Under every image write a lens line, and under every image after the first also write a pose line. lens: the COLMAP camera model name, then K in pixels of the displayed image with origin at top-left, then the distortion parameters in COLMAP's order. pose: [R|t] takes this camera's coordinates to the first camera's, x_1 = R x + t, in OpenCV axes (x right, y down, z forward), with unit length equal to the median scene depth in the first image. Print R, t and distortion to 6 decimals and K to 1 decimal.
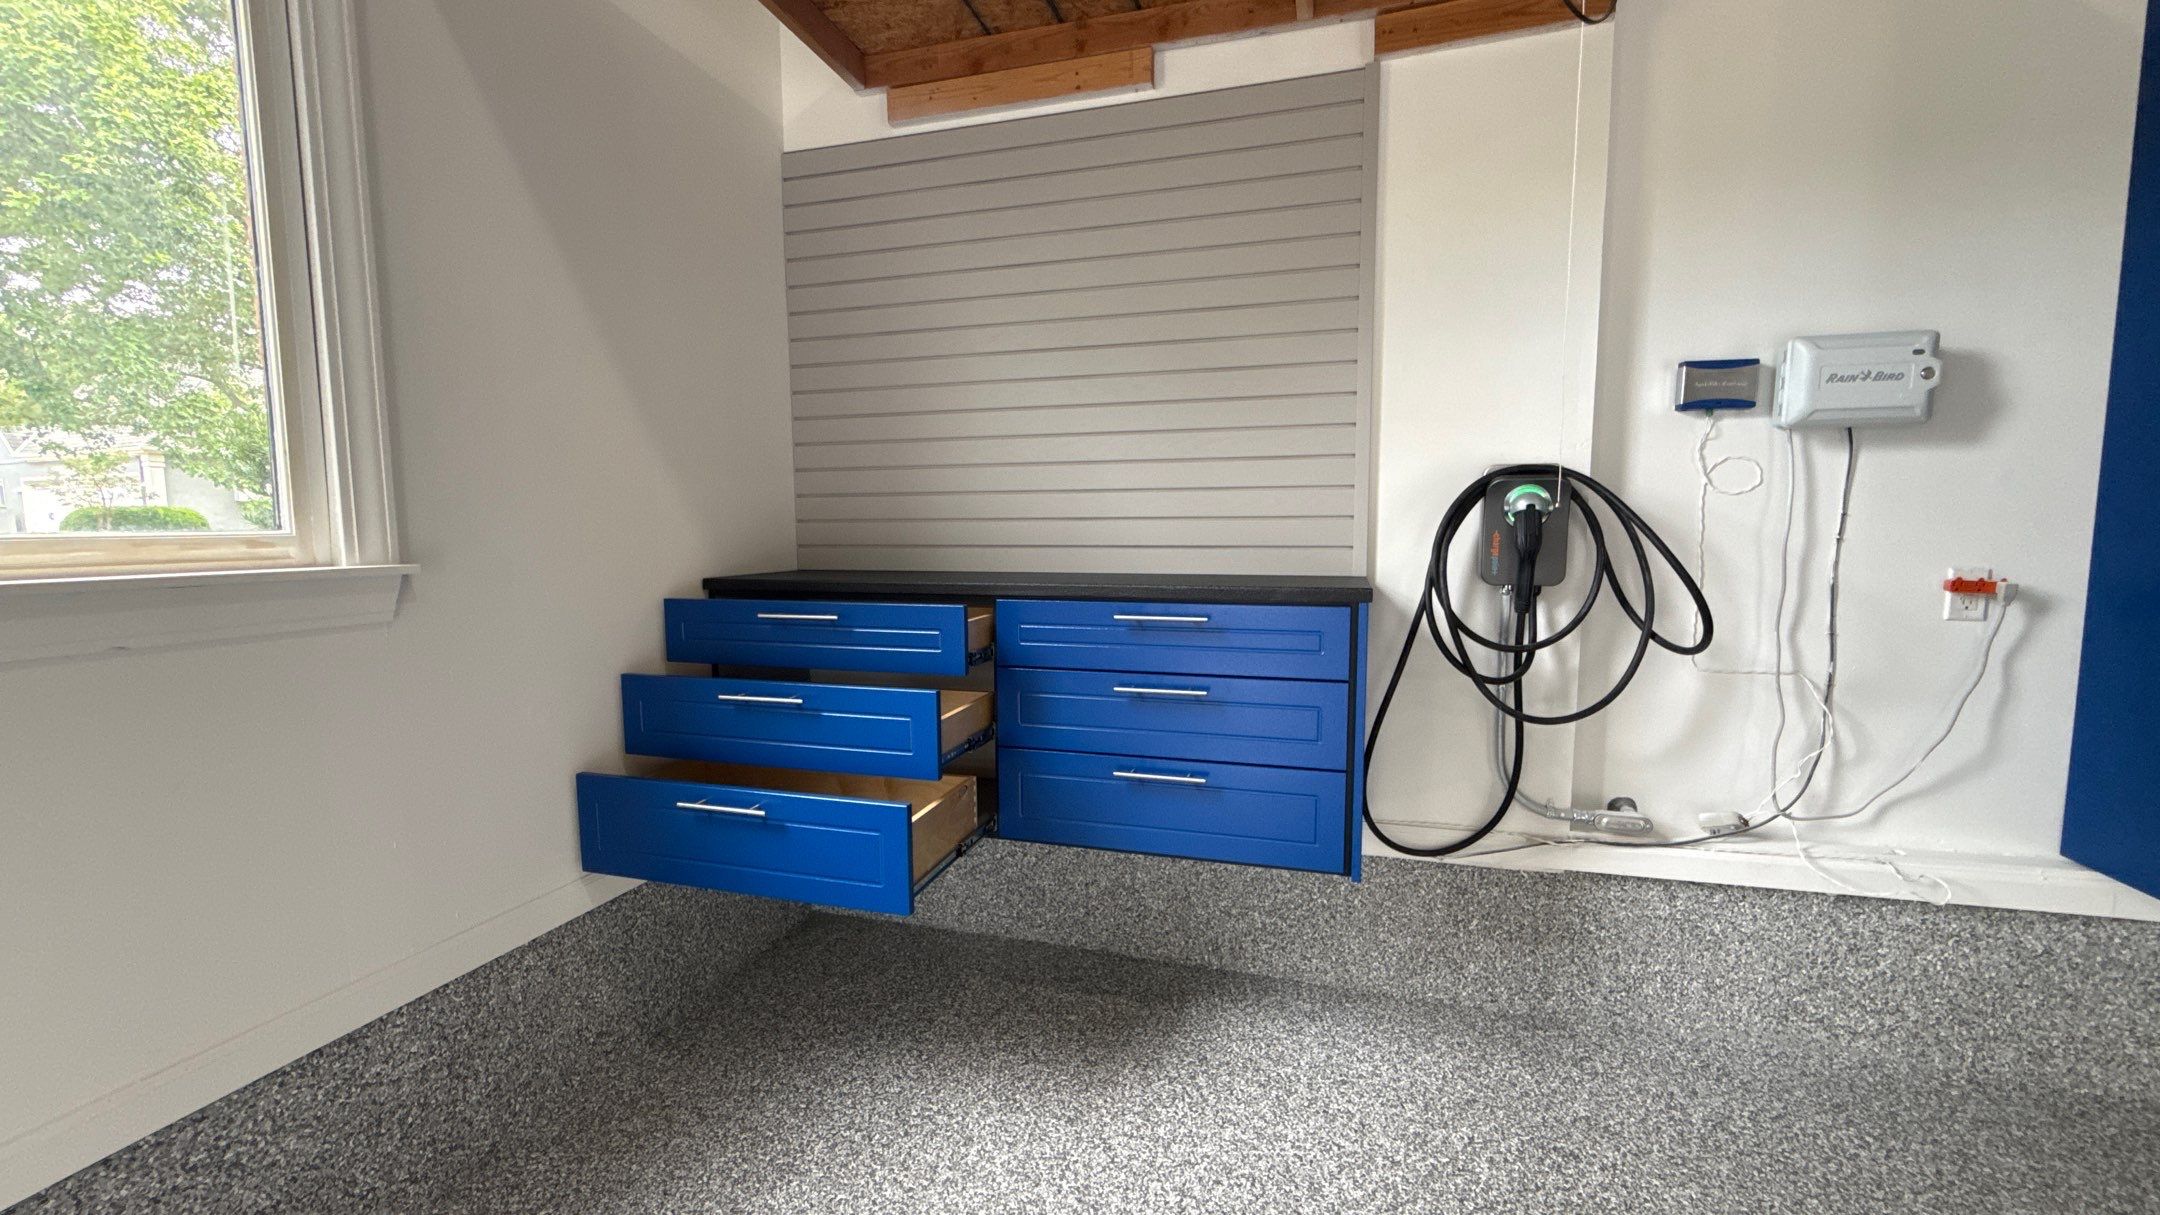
lens RADIAL K [[858.2, 0, 1079.0], [0, 858.2, 610.9], [0, 0, 1]] dist [0.000993, -0.000138]
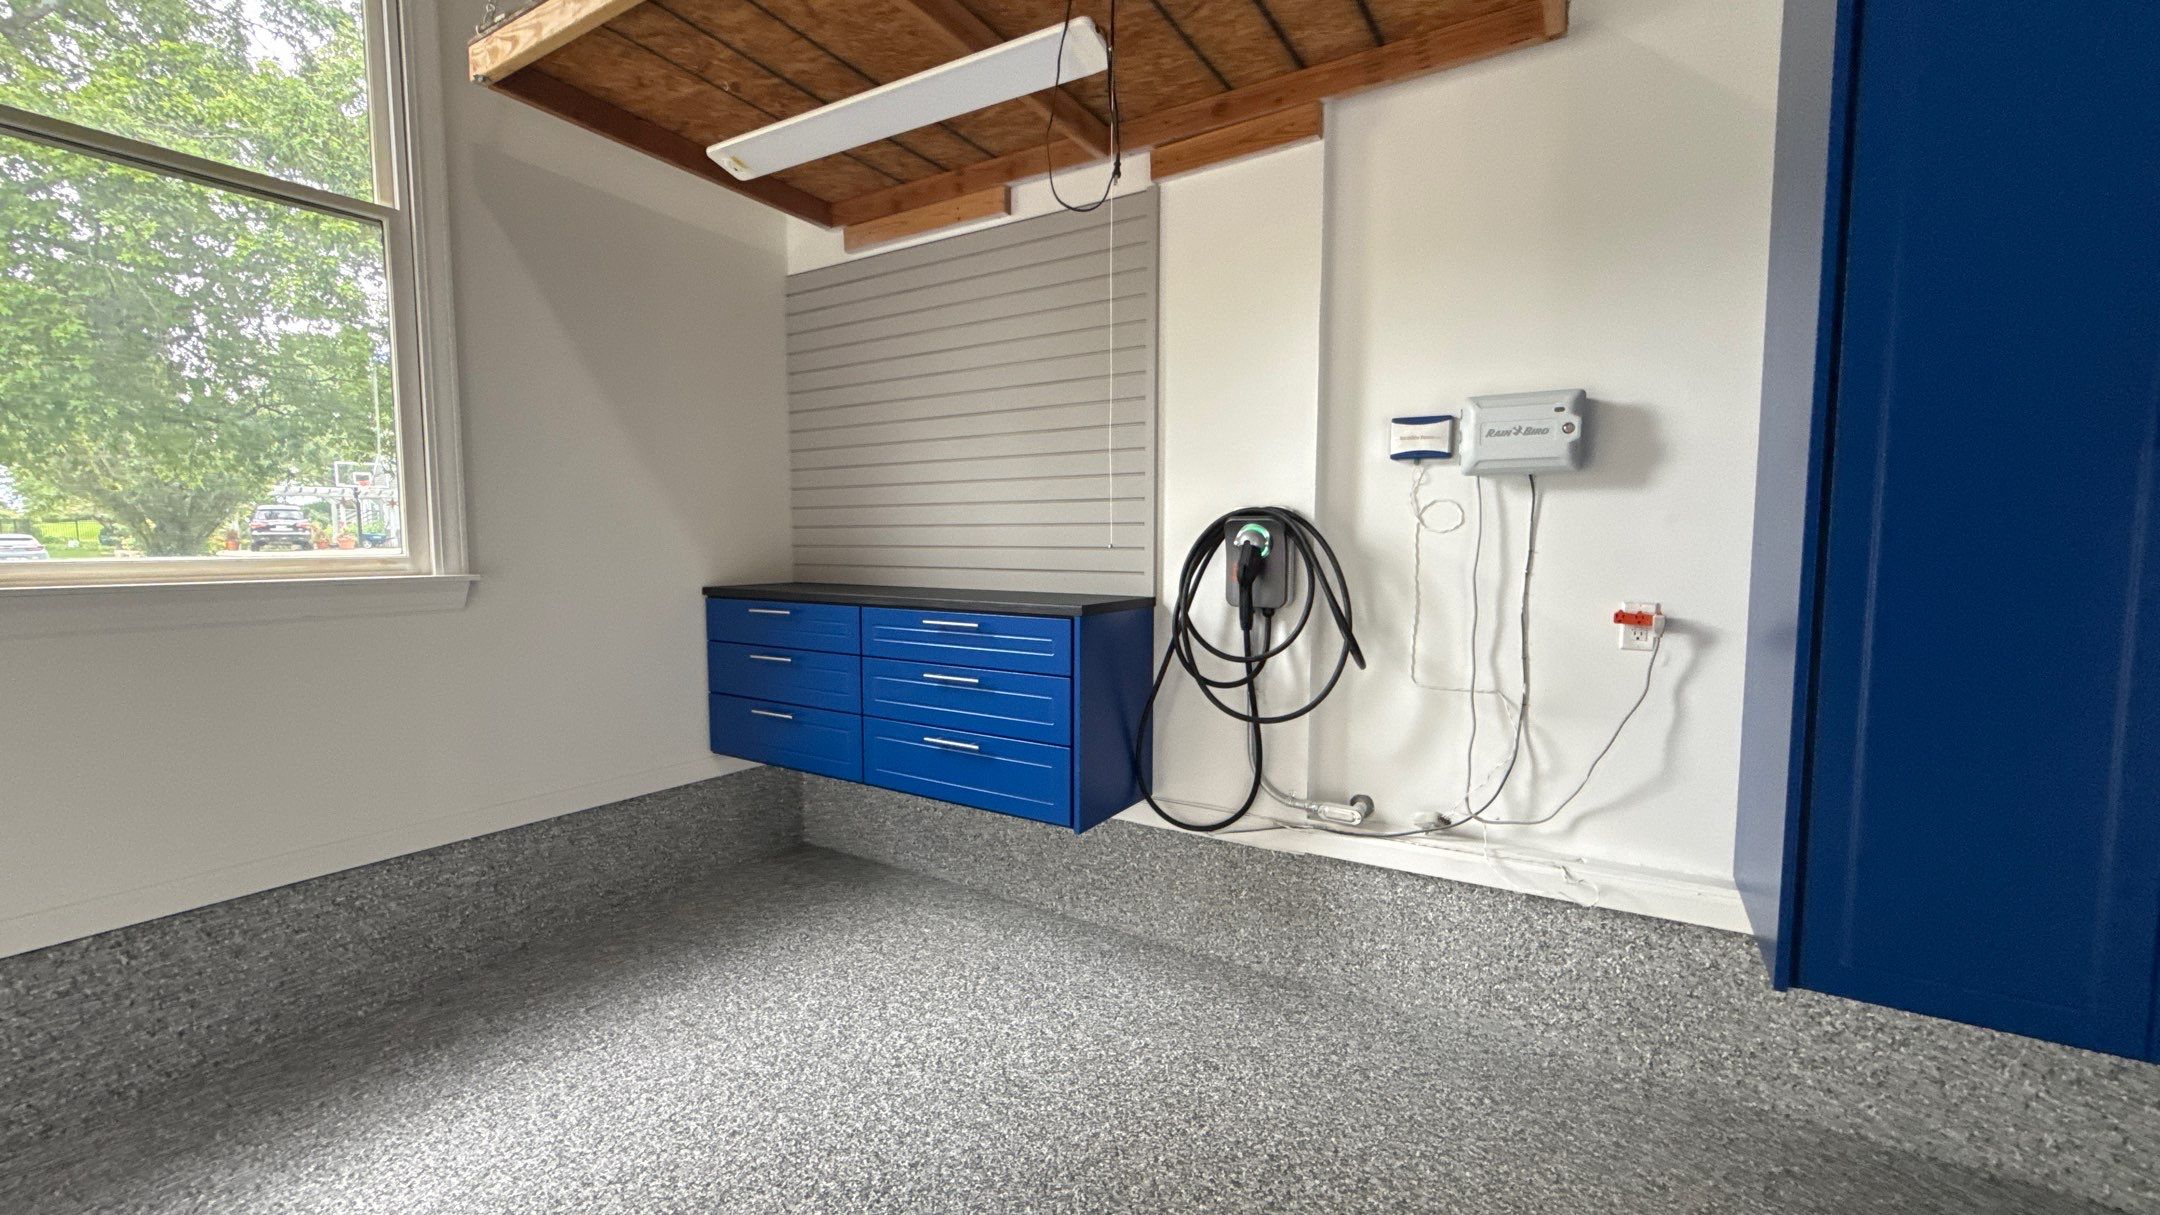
lens RADIAL K [[857.2, 0, 1078.8], [0, 857.2, 610.6], [0, 0, 1]] dist [0.001977, -0.000650]
pose [[0.963596, 0.028511, -0.265838, 0.605447], [-0.033170, 0.999365, -0.013051, -0.001146], [0.265297, 0.021394, 0.963929, -0.224091]]
